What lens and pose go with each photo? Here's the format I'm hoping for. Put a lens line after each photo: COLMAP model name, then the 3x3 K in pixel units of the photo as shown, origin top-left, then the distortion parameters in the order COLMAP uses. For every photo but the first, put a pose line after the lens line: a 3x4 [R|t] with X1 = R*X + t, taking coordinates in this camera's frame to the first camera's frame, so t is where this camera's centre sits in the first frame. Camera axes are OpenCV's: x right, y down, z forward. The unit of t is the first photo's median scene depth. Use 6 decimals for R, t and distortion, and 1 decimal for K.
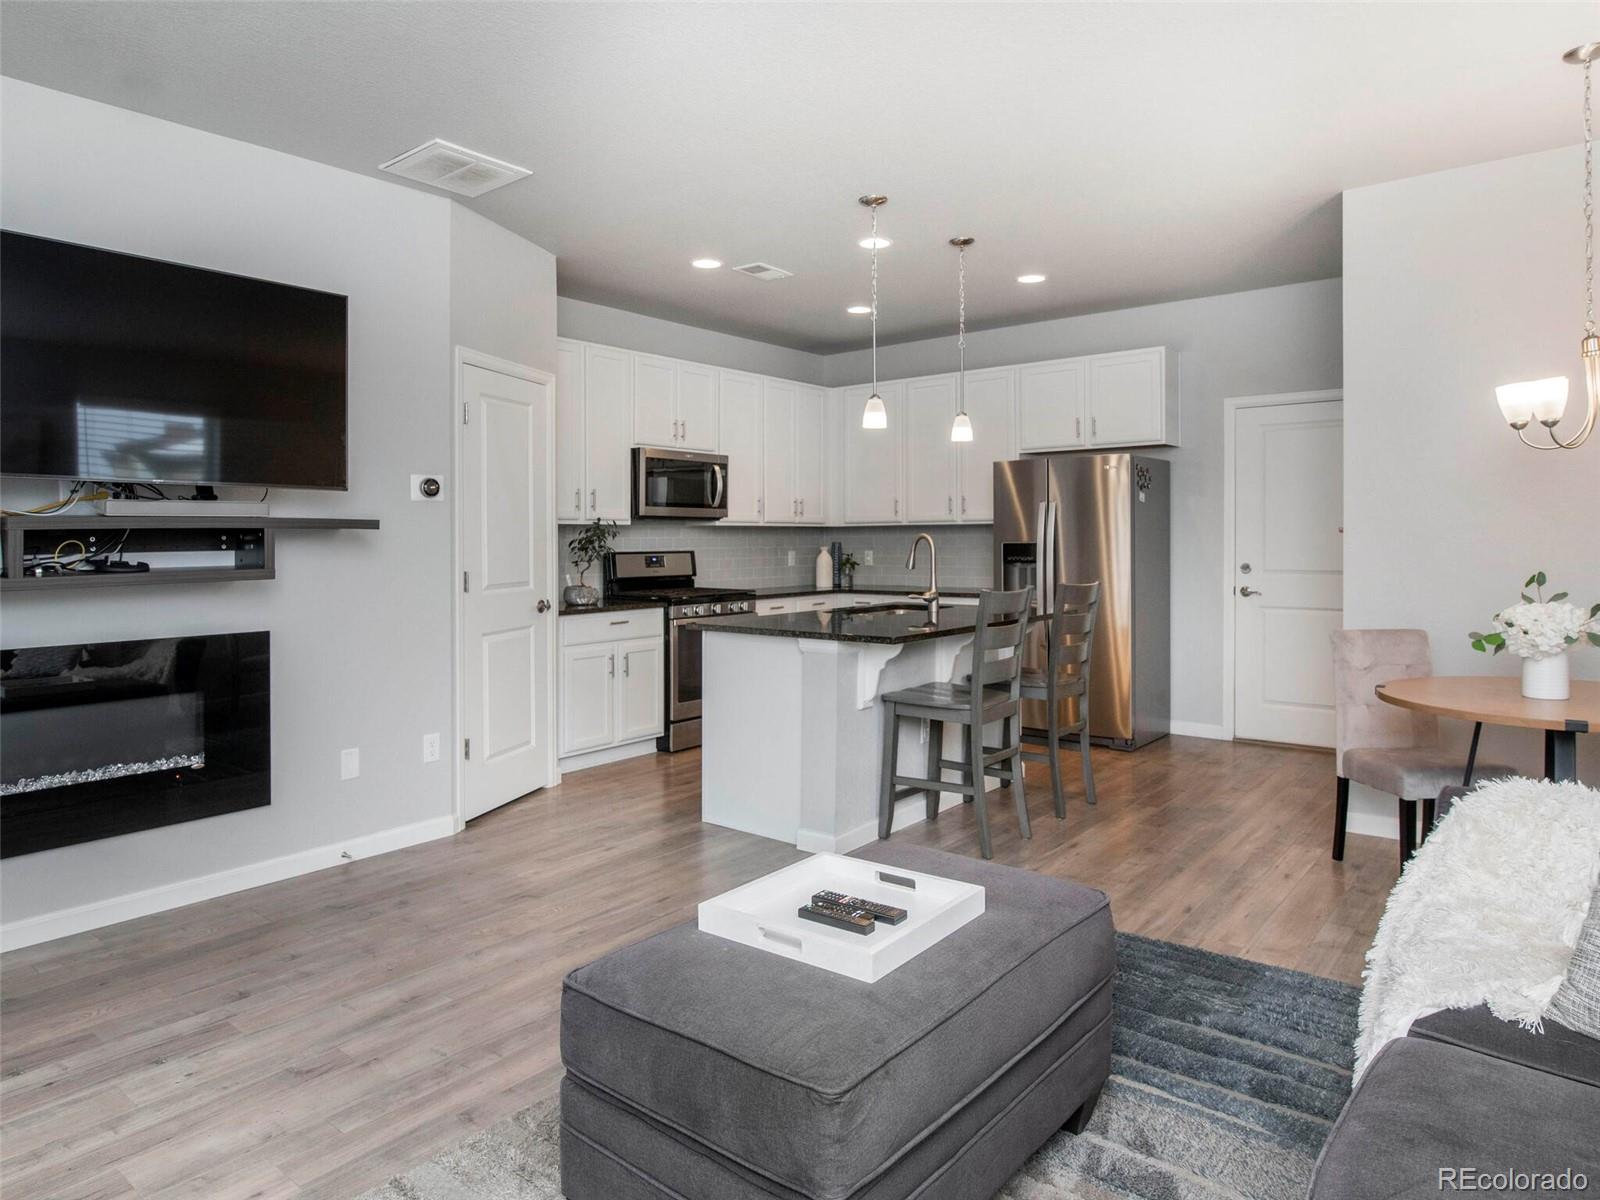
lens RADIAL K [[1043.6, 0, 837.8], [0, 1043.6, 523.9], [0, 0, 1]] dist [-0.007412, -0.000961]
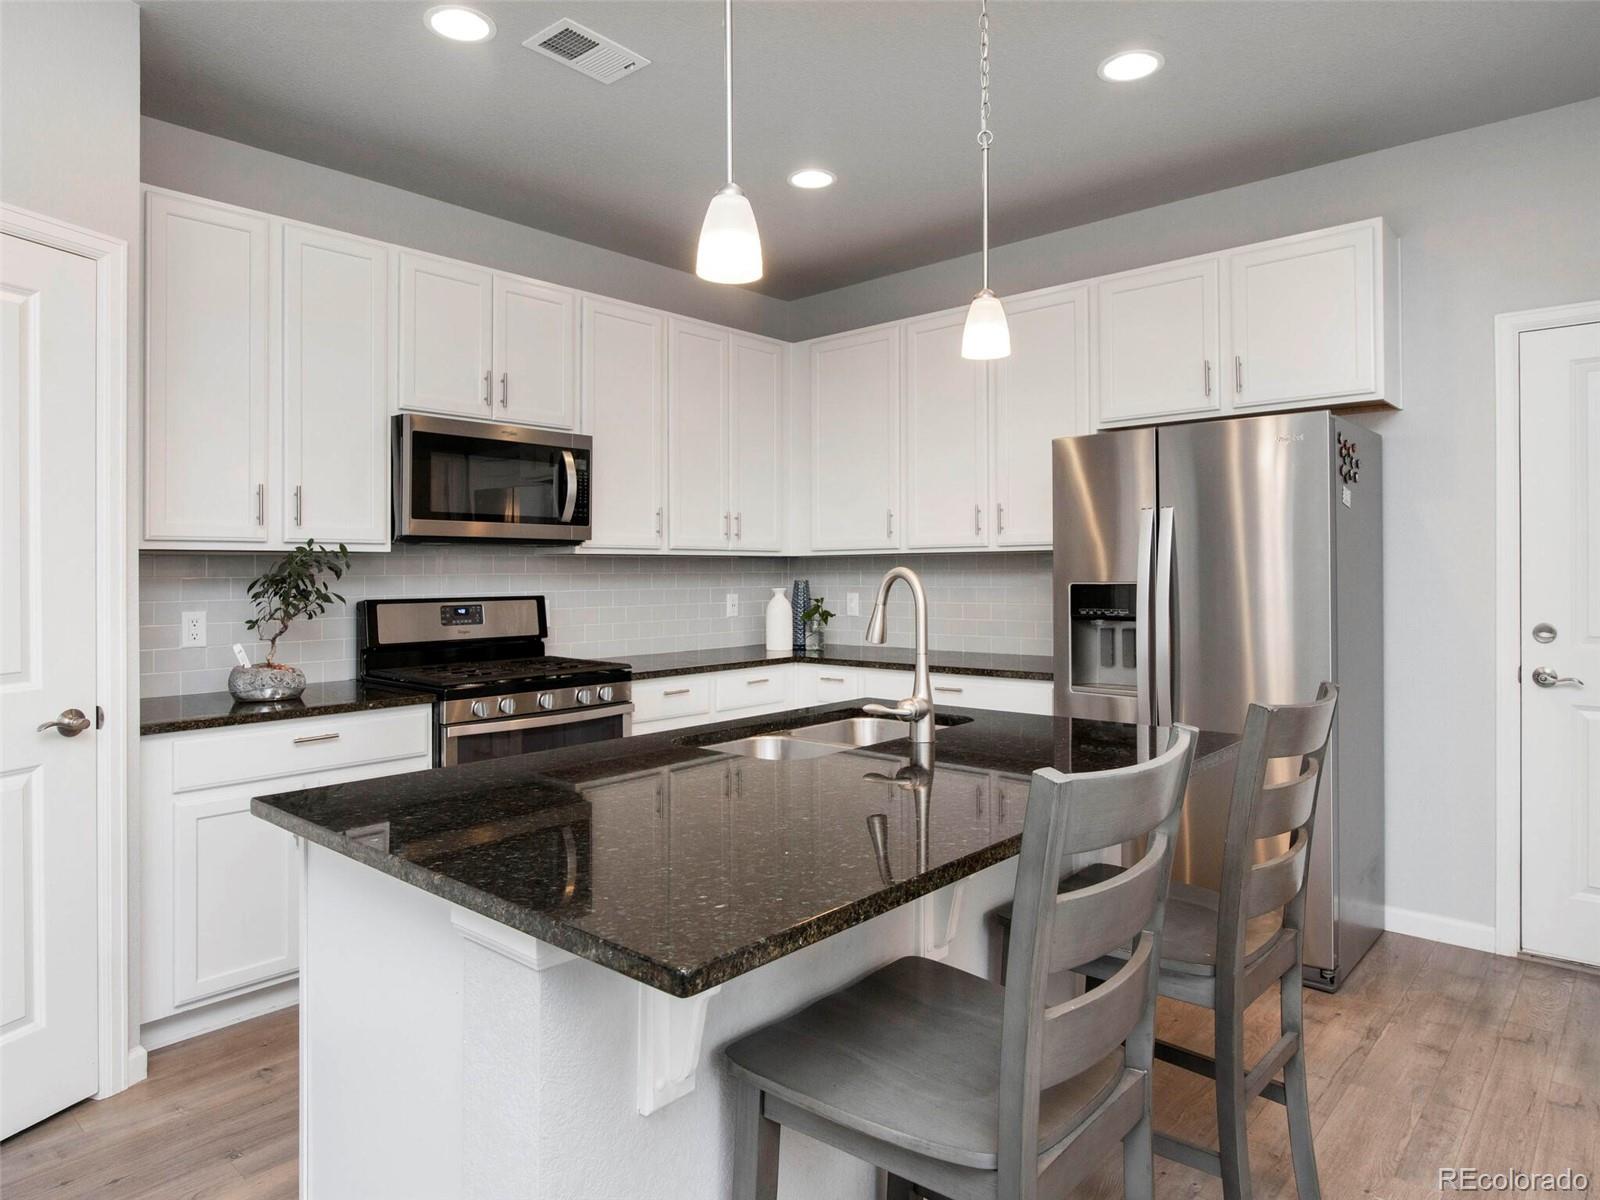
lens RADIAL K [[983.3, 0, 775.8], [0, 983.3, 554.5], [0, 0, 1]] dist [0.009259, -0.000551]
pose [[0.992411, -0.001473, -0.122954, 0.074169], [0.001247, 0.999997, -0.001913, 0.003594], [0.122957, 0.001745, 0.992410, 0.504701]]
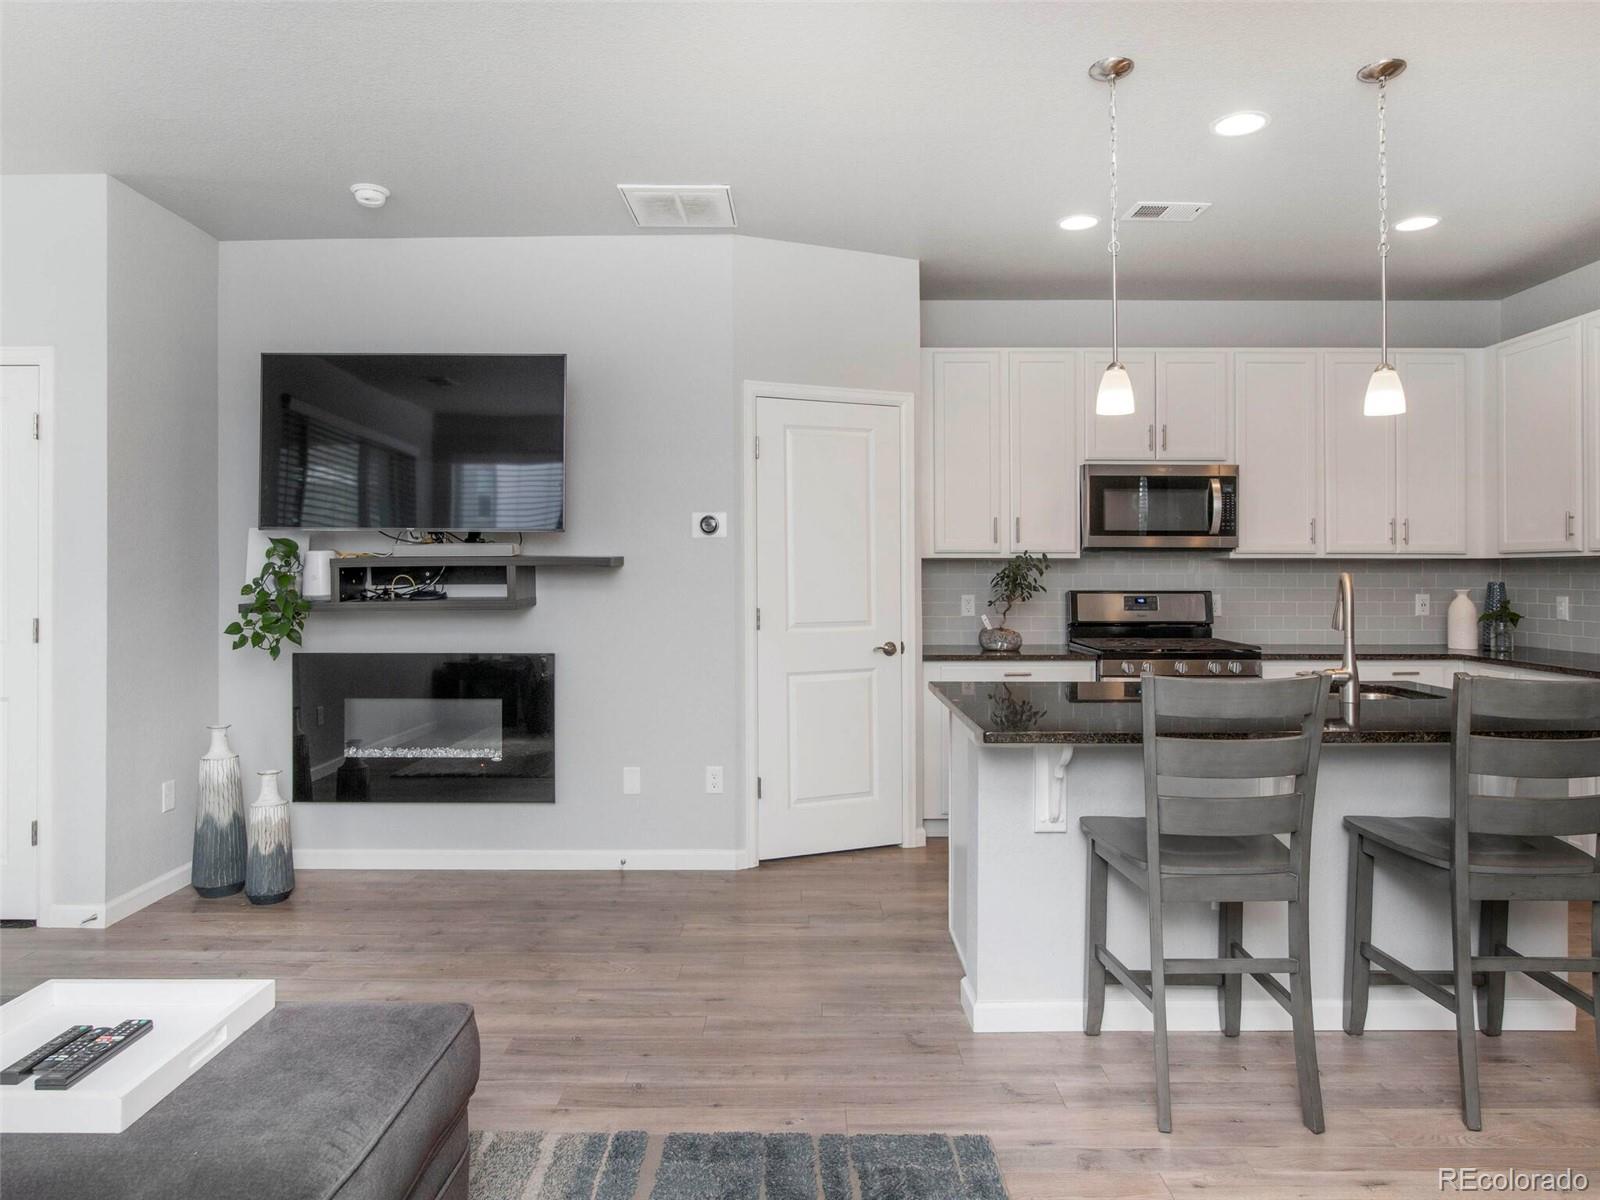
lens RADIAL K [[1034.1, 0, 816.9], [0, 1034.1, 564.6], [0, 0, 1]] dist [-0.001392, -0.000434]
pose [[0.582570, 0.003563, -0.812773, 0.353458], [0.007014, 0.999931, 0.009411, -0.003146], [0.812750, -0.011183, 0.582505, 0.356099]]
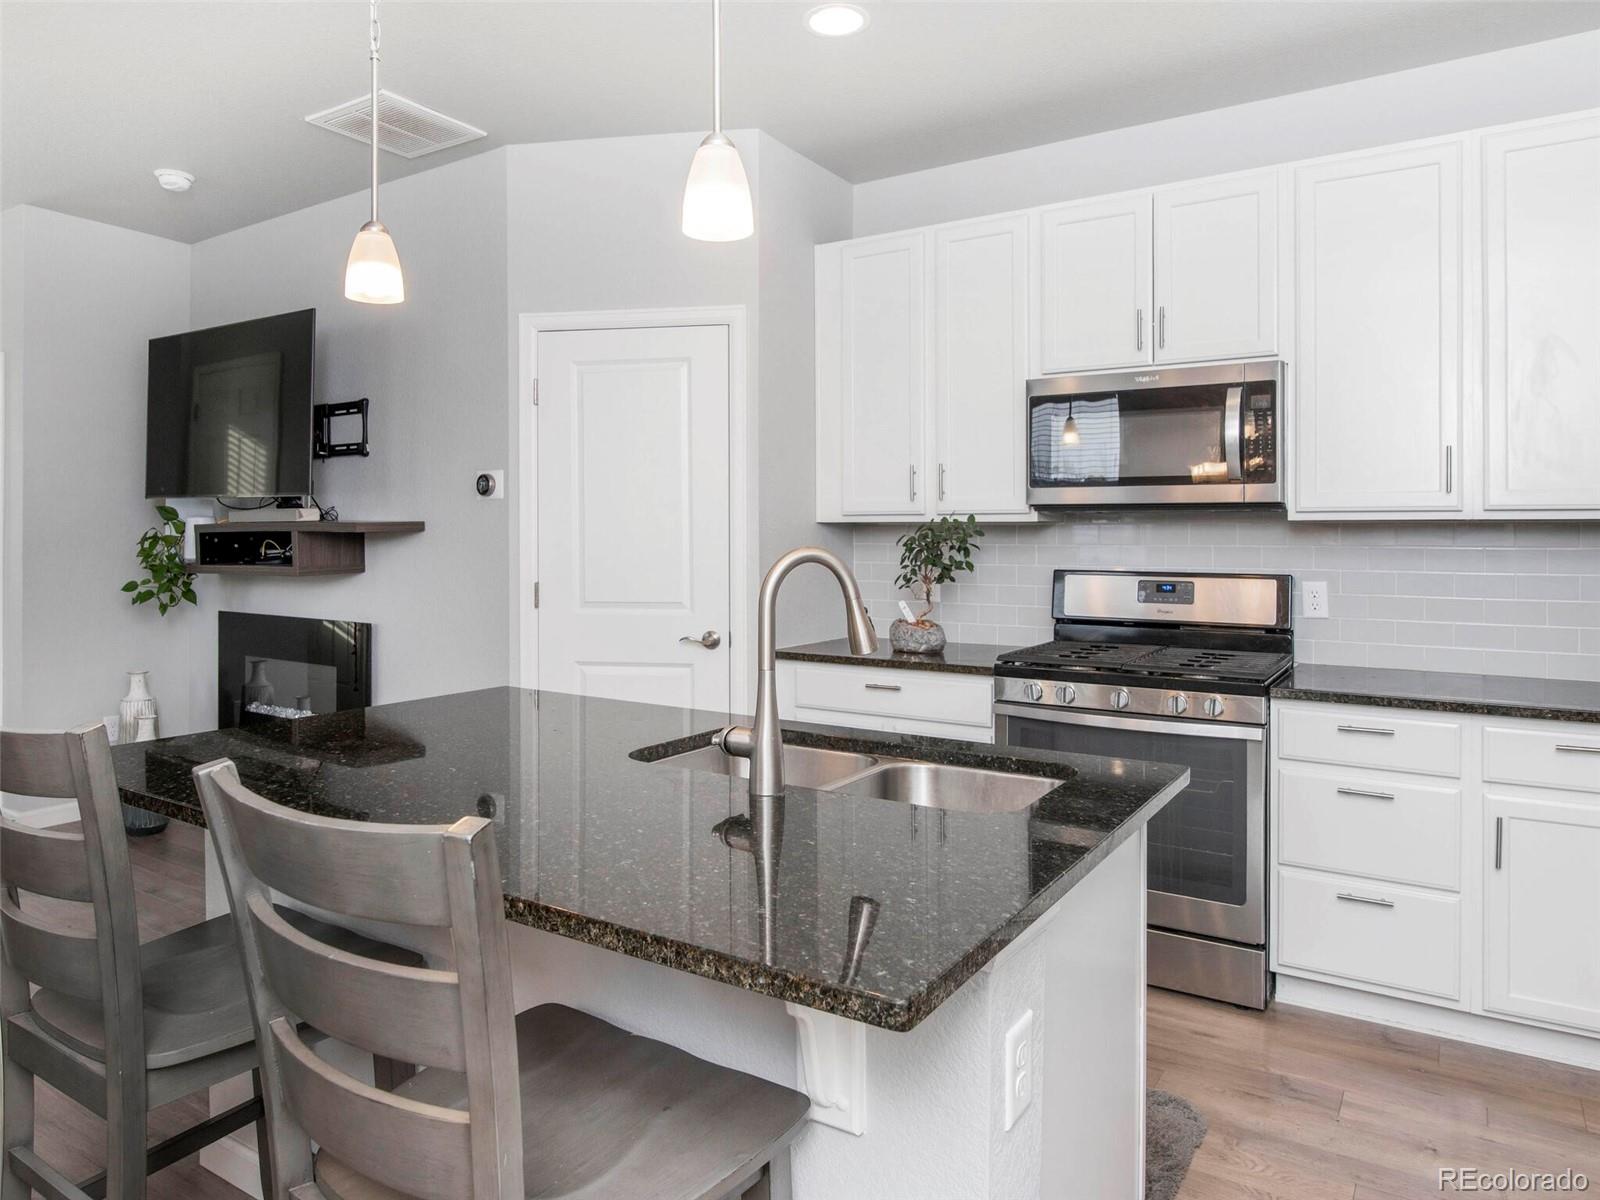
lens RADIAL K [[1045.9, 0, 723.2], [0, 1045.9, 538.7], [0, 0, 1]] dist [-0.021402, -0.002106]
pose [[0.022305, 0.011630, -0.999684, 0.358461], [0.010585, 0.999874, 0.011869, 0.001708], [0.999695, -0.010847, 0.022179, 0.835729]]
